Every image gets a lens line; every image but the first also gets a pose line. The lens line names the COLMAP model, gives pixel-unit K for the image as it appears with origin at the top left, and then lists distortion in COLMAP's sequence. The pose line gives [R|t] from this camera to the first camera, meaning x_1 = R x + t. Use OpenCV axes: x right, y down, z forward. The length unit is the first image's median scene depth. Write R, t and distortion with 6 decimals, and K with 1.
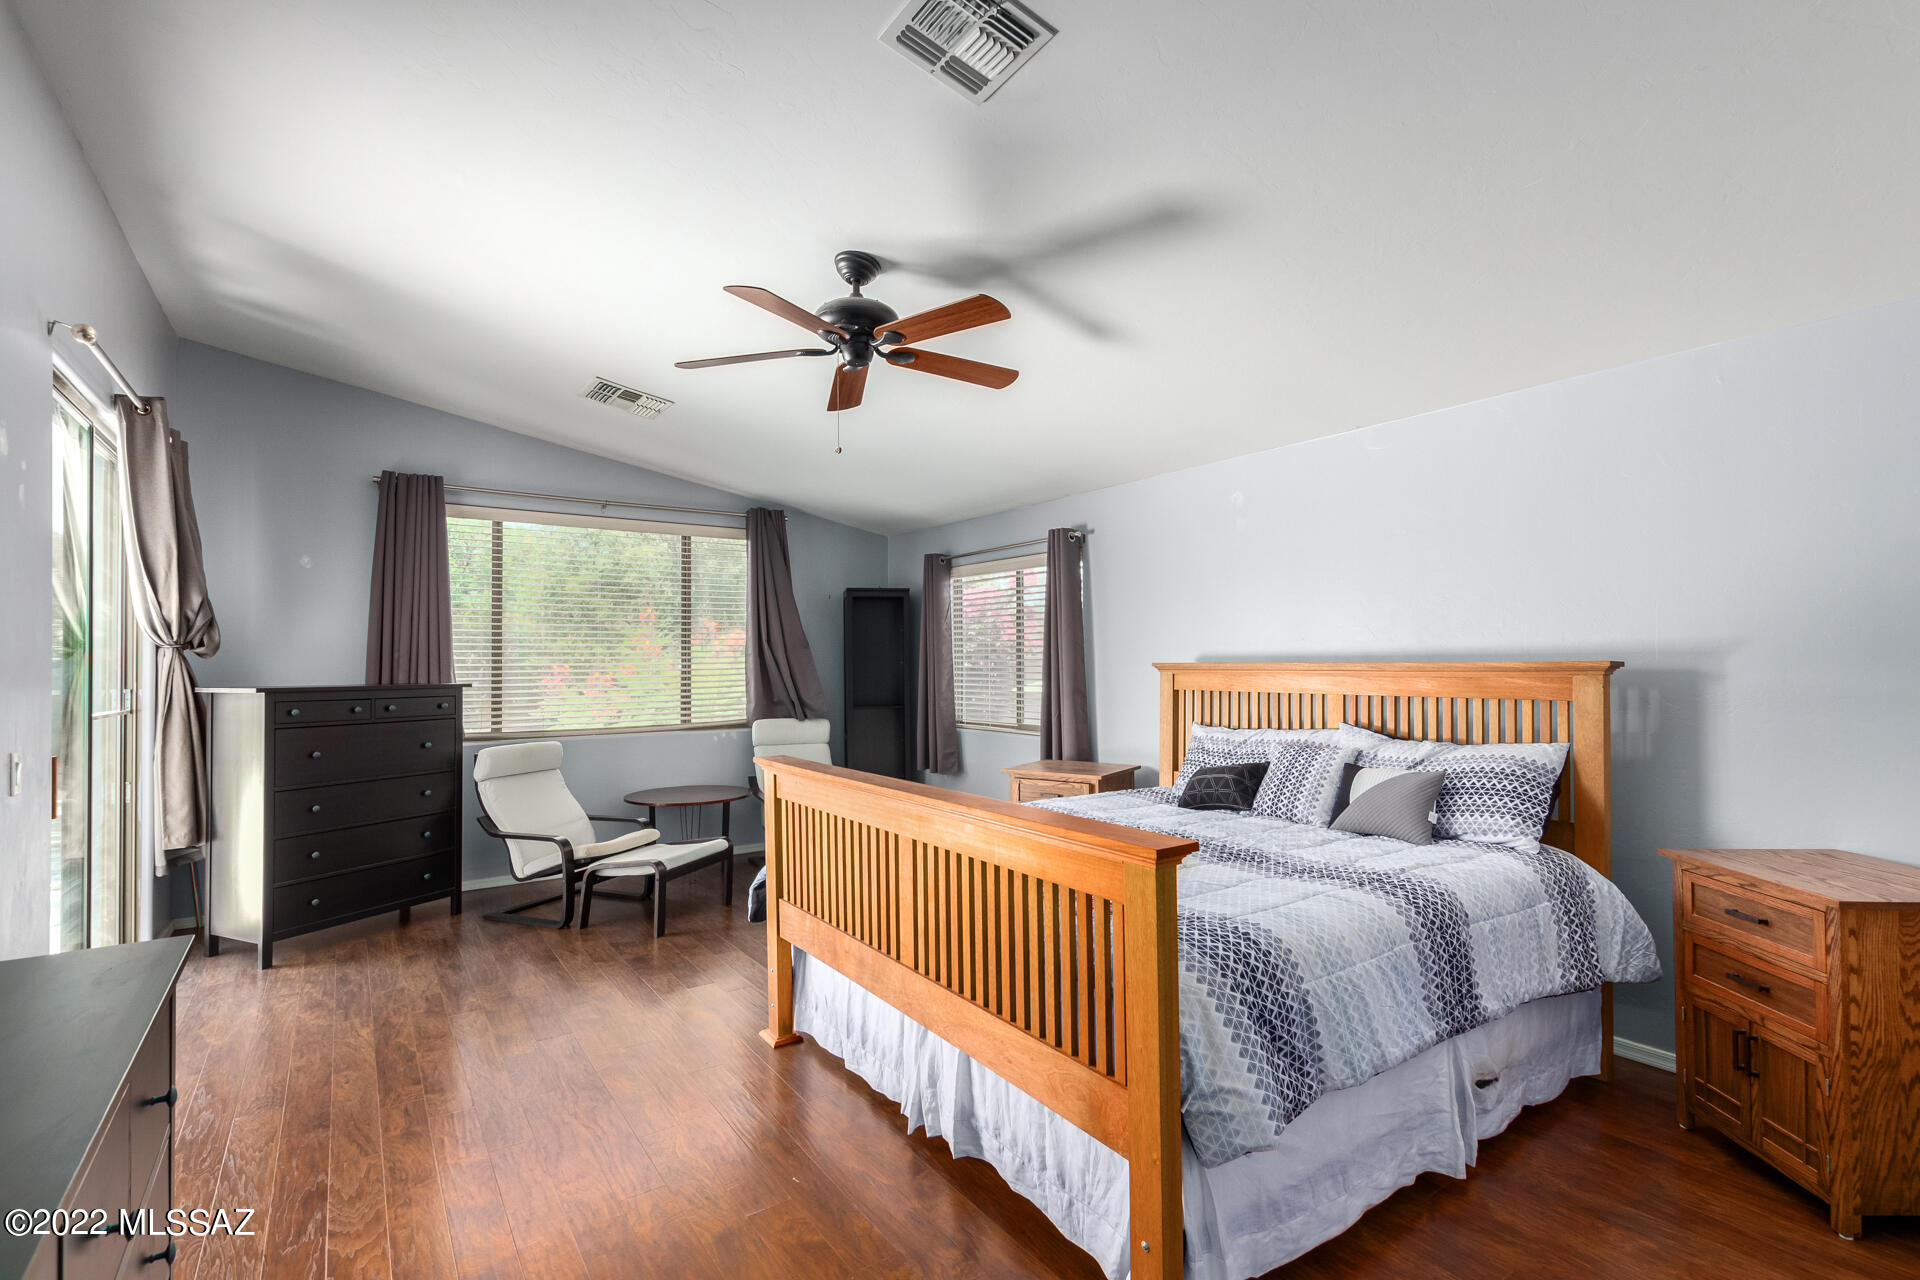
lens RADIAL K [[876.5, 0, 971.1], [0, 876.5, 643.0], [0, 0, 1]] dist [0.006174, 0.000168]
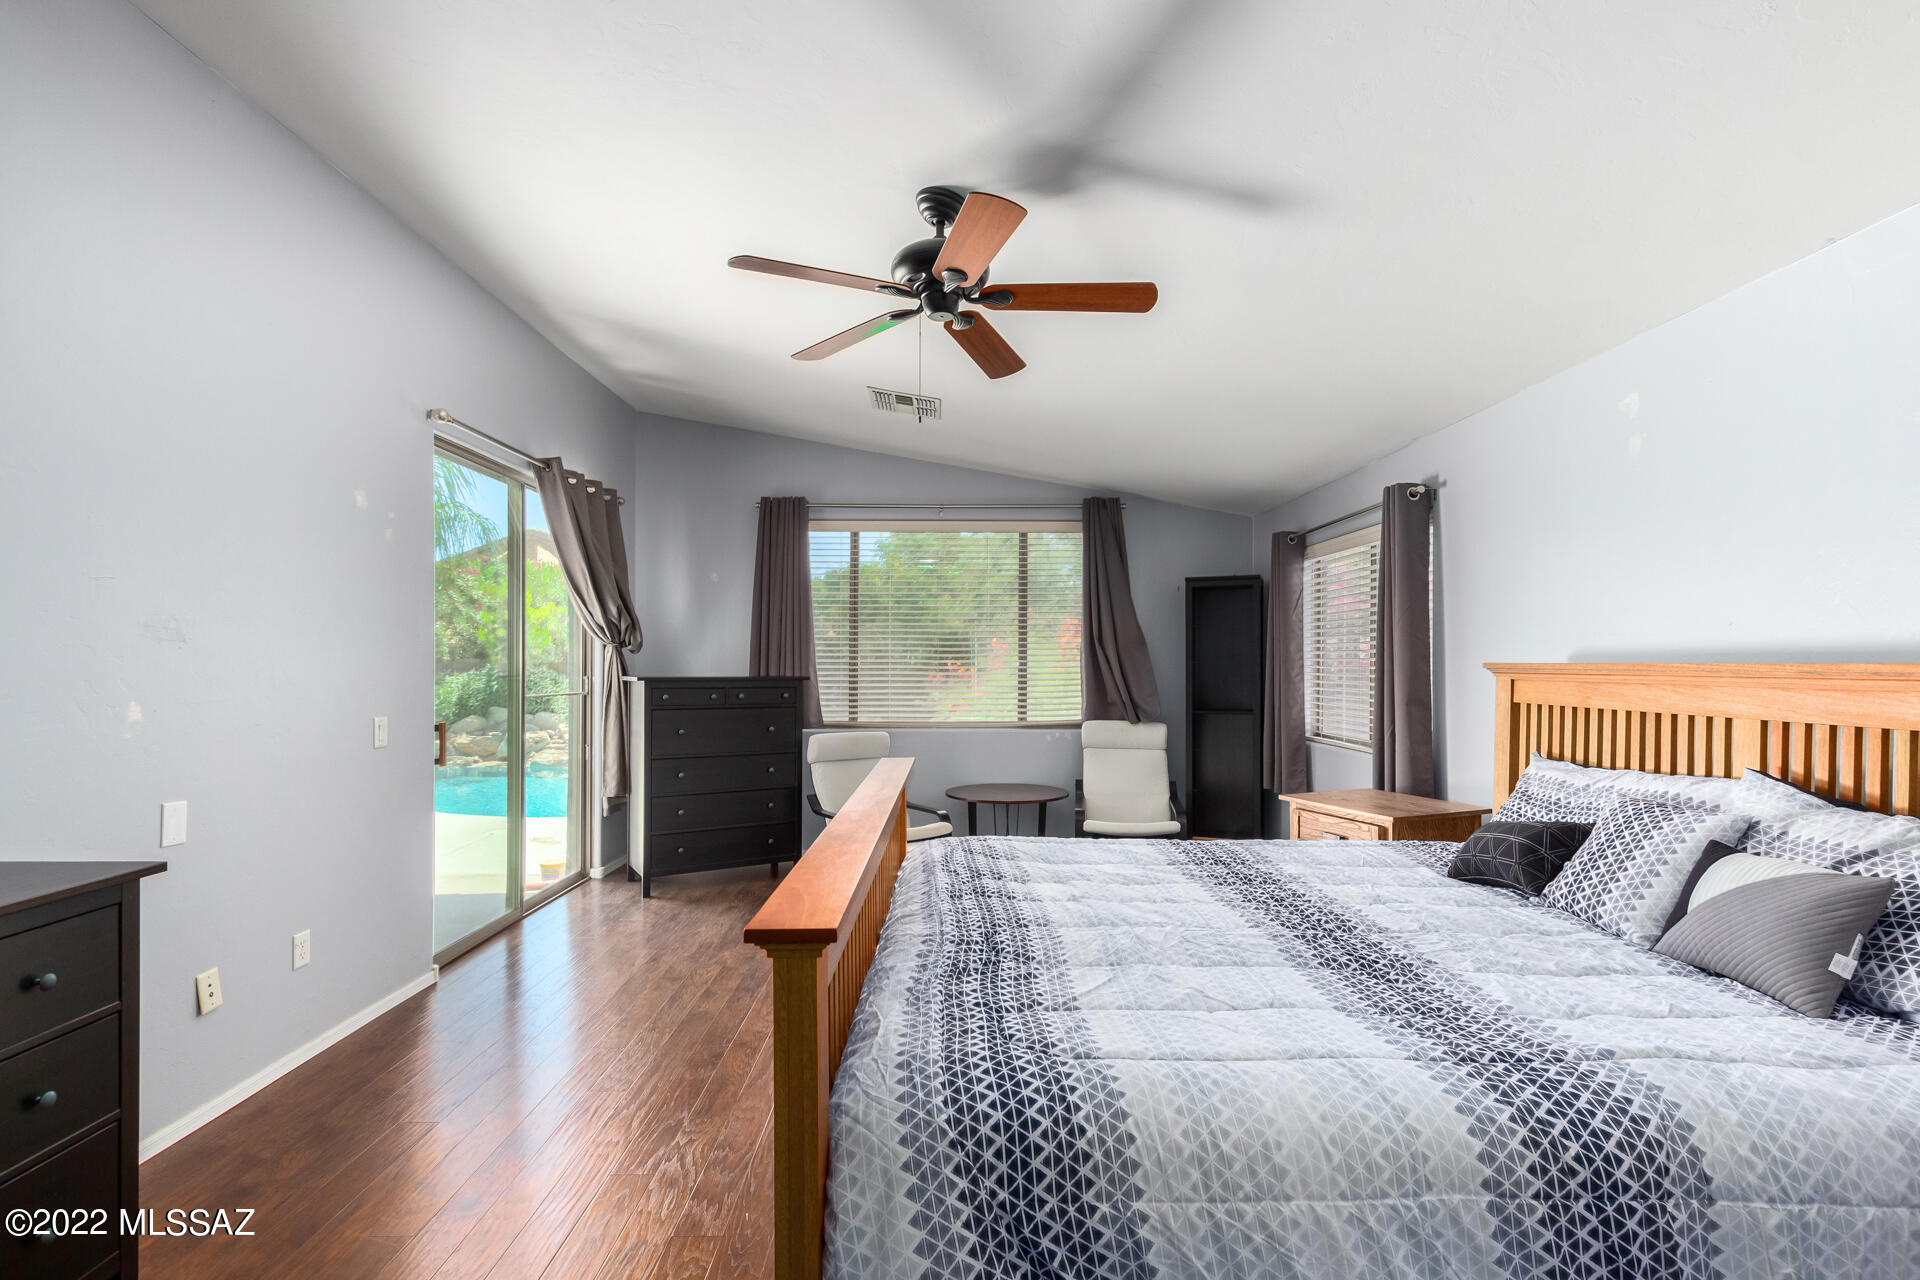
lens RADIAL K [[882.2, 0, 966.6], [0, 882.2, 649.4], [0, 0, 1]] dist [0.001057, -0.000586]
pose [[0.823036, -0.000833, -0.567989, 0.281379], [0.004477, 0.999977, 0.005022, 0.007020], [0.567972, -0.006676, 0.823021, 0.205146]]
